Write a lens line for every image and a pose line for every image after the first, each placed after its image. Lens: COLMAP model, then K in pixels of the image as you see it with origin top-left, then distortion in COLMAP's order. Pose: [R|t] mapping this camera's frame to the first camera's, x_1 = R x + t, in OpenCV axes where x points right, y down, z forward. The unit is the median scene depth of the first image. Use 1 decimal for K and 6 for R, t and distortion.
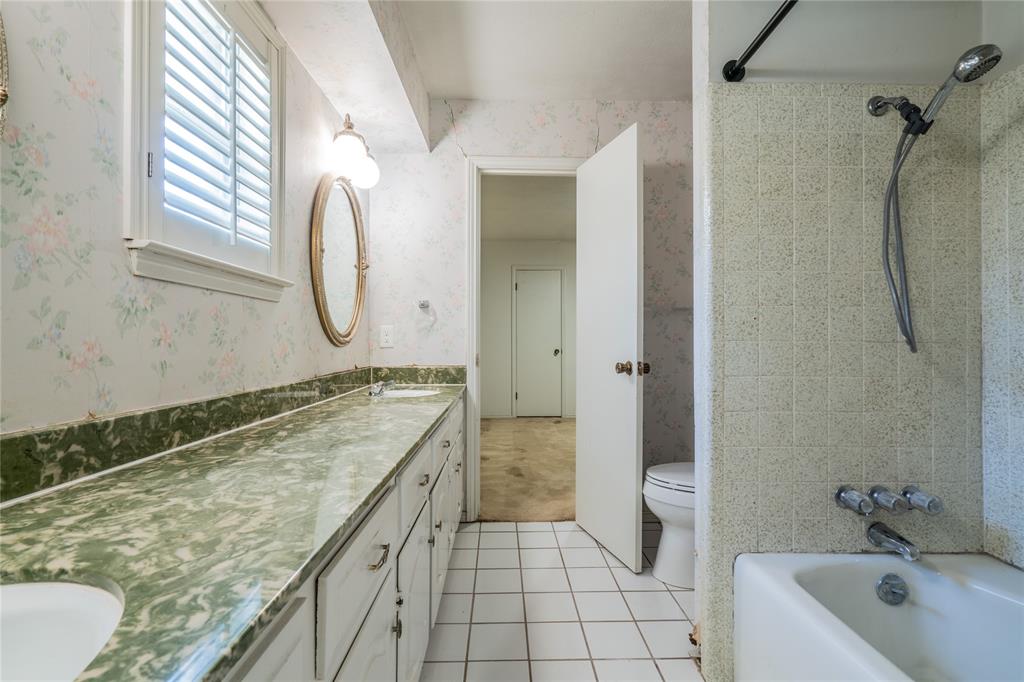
lens RADIAL K [[464.4, 0, 512.6], [0, 464.4, 342.0], [0, 0, 1]] dist [-0.008389, 0.002517]
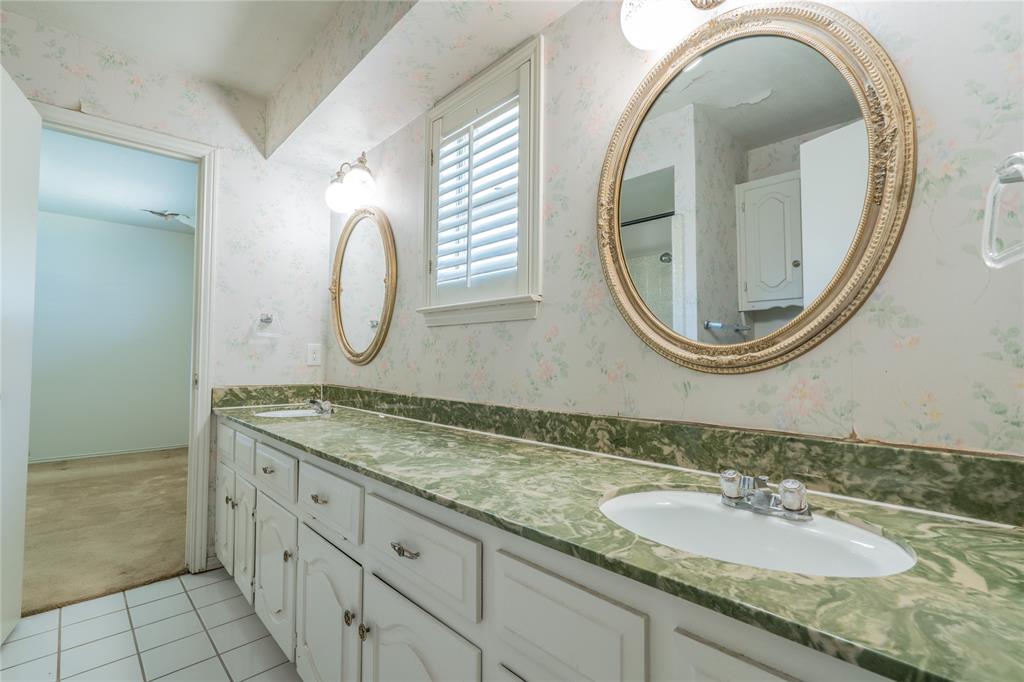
lens RADIAL K [[464.4, 0, 515.0], [0, 464.4, 340.6], [0, 0, 1]] dist [-0.008389, 0.002517]
pose [[-0.736141, -0.025778, -0.676337, 0.182699], [-0.000403, 0.999291, -0.037648, -0.009126], [0.676828, -0.027442, -0.735630, 2.062176]]
